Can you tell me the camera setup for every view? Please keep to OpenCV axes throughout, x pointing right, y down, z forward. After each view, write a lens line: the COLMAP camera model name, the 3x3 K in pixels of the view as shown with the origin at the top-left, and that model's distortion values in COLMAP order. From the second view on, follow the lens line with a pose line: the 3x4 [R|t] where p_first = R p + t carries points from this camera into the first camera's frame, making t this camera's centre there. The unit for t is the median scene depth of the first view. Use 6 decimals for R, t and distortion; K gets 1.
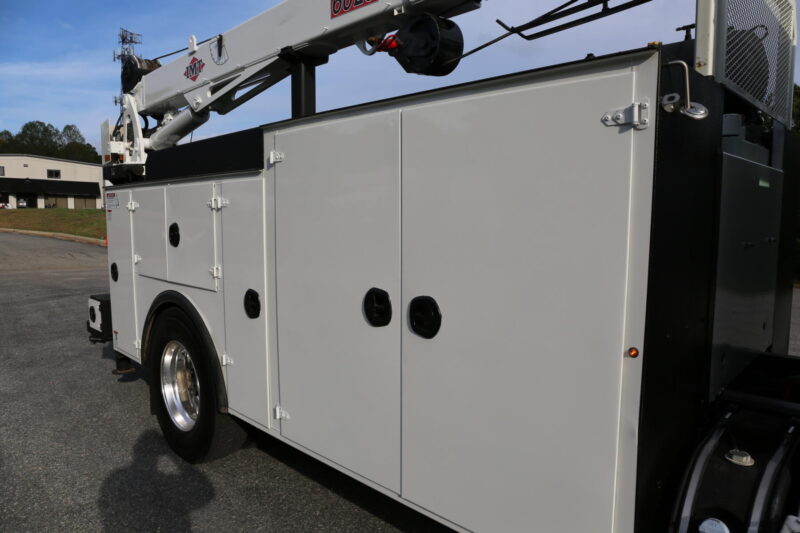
lens RADIAL K [[543.8, 0, 400.0], [0, 543.8, 266.5], [0, 0, 1]] dist [-0.102954, 0.078672]
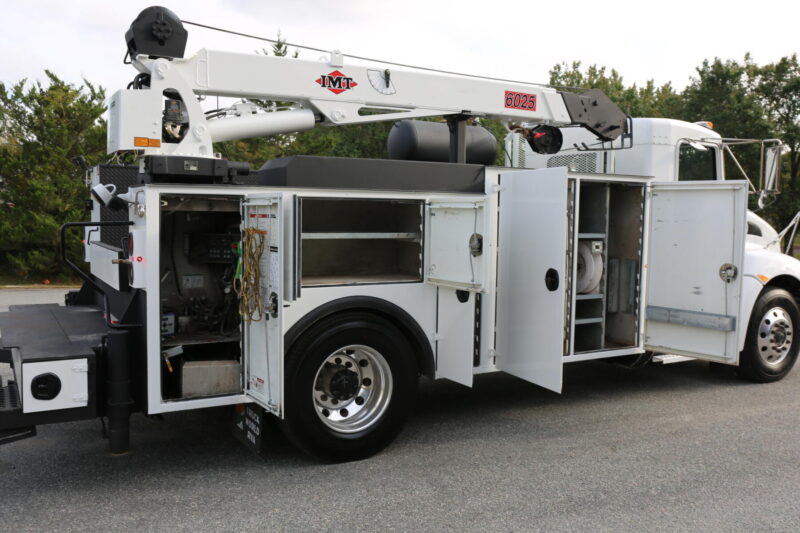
lens RADIAL K [[698.3, 0, 397.1], [0, 698.3, 268.9], [0, 0, 1]] dist [-0.059032, 0.089976]
pose [[0.268319, -0.071002, 0.960710, -1.748447], [0.083667, 0.995229, 0.050186, -0.070834], [-0.959690, 0.066914, 0.272979, 0.562551]]
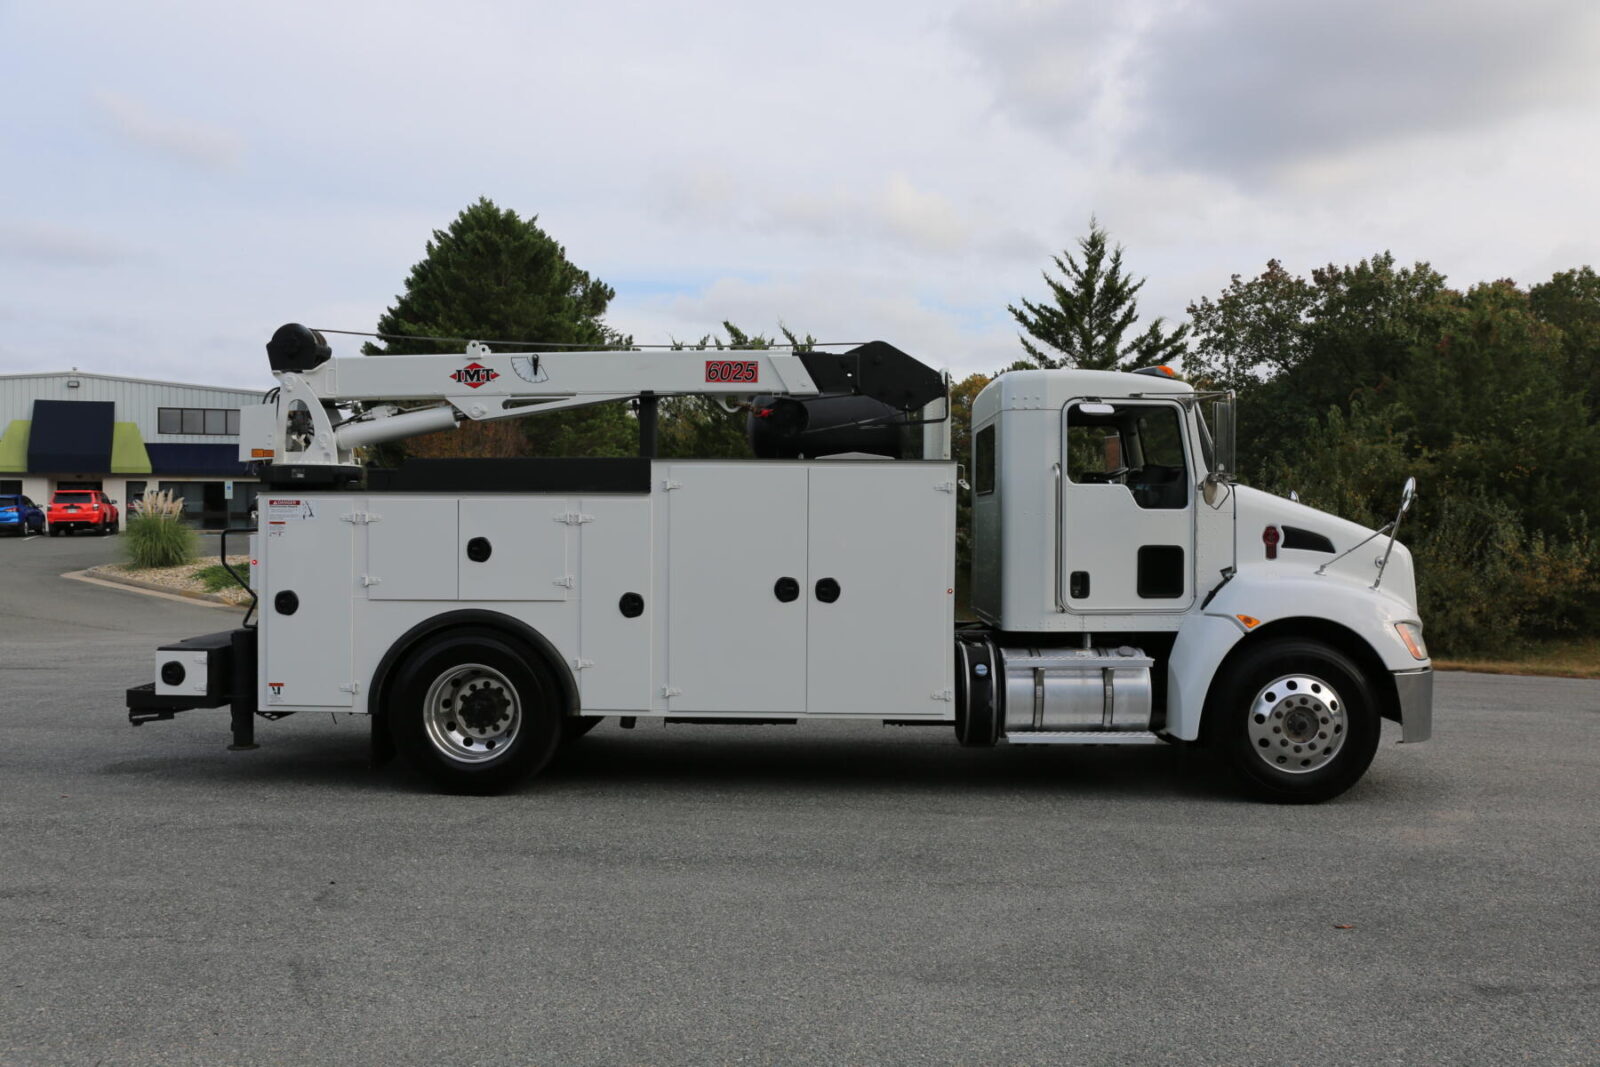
lens RADIAL K [[1262.6, 0, 809.4], [0, 1262.6, 535.5], [0, 0, 1]] dist [-0.085132, 0.085637]
pose [[0.727686, -0.002926, 0.685904, -1.546292], [0.063831, 0.995940, -0.063472, 0.096591], [-0.682934, 0.089970, 0.724918, -1.043808]]
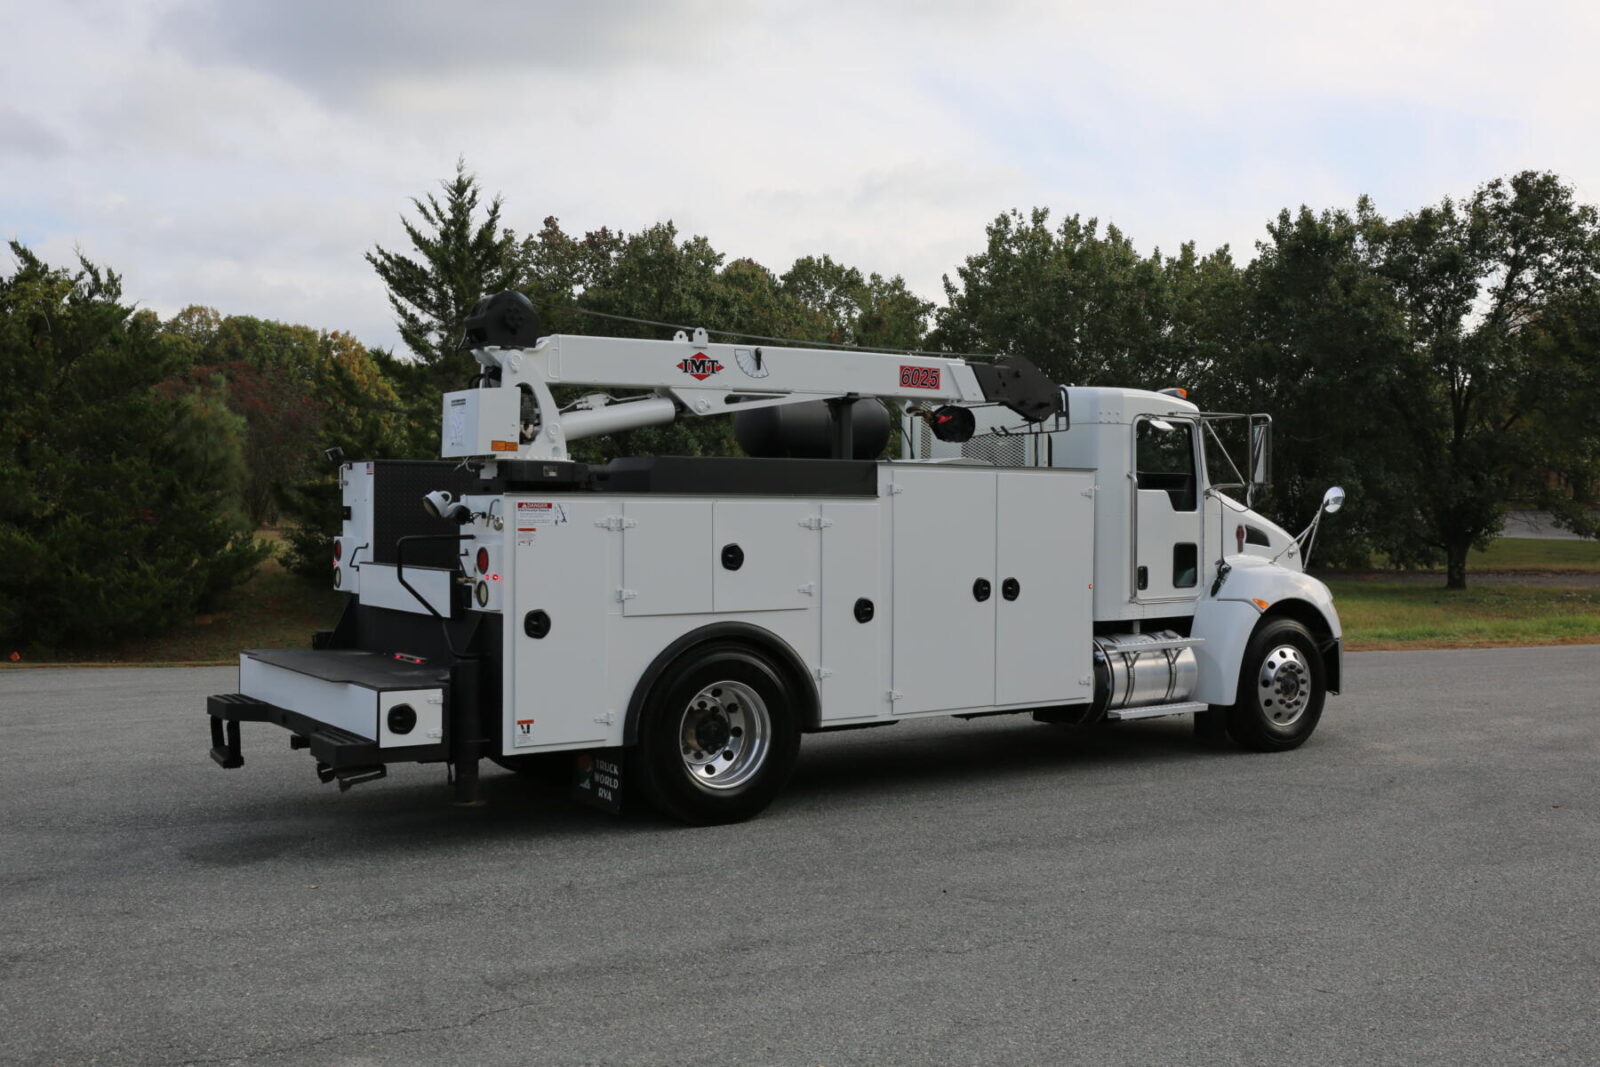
lens RADIAL K [[1542.7, 0, 800.0], [0, 1542.7, 533.5], [0, 0, 1]] dist [-0.045191, 0.106529]
pose [[0.185810, -0.010992, 0.982524, -2.936395], [0.095947, 0.995362, -0.007010, -0.070189], [-0.977890, 0.095572, 0.186003, 0.415998]]
